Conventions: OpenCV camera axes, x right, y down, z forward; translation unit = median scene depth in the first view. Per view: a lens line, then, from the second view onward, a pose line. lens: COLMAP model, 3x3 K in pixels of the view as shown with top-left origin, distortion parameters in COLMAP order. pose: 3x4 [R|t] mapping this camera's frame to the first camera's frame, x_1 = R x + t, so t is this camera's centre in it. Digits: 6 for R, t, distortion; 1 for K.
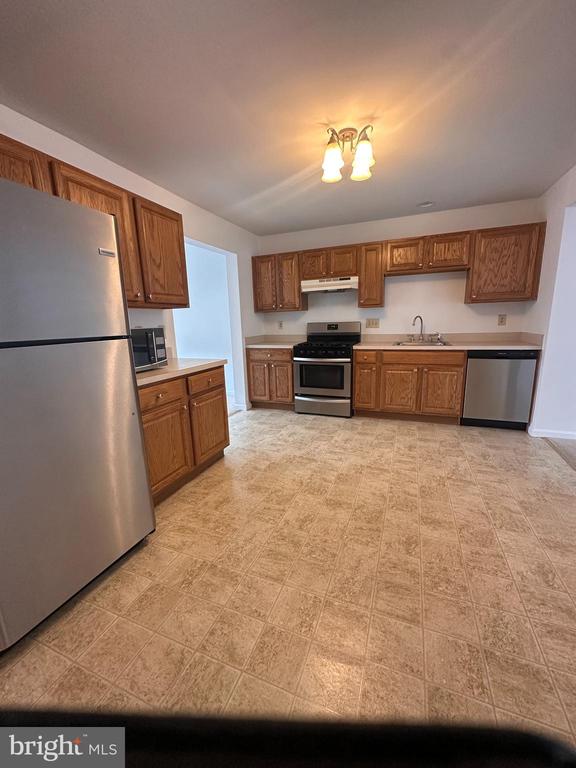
lens RADIAL K [[306.3, 0, 288.0], [0, 306.3, 384.0], [0, 0, 1]] dist [0.000964, -0.000114]
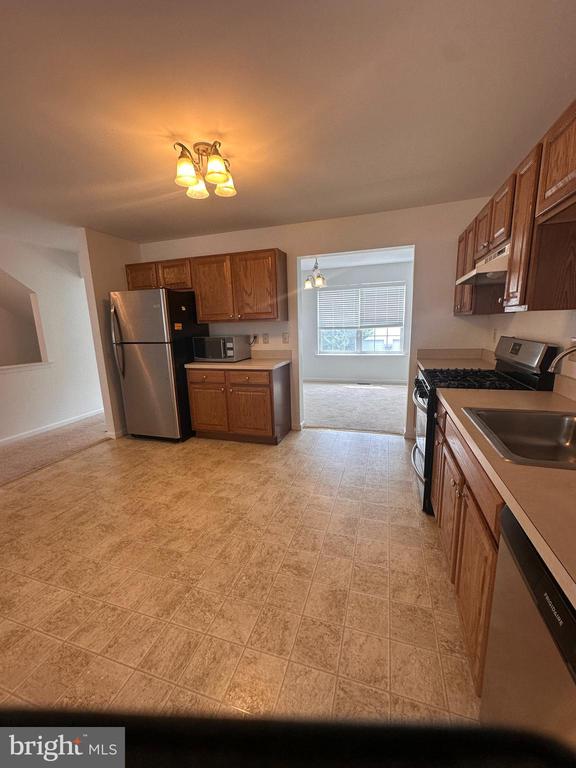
lens RADIAL K [[306.3, 0, 288.0], [0, 306.3, 384.0], [0, 0, 1]] dist [0.000964, -0.000114]
pose [[0.066089, 0.219981, -0.973263, 1.225337], [-0.172626, 0.963208, 0.205986, -0.337138], [0.982768, 0.154397, 0.101632, 1.206805]]
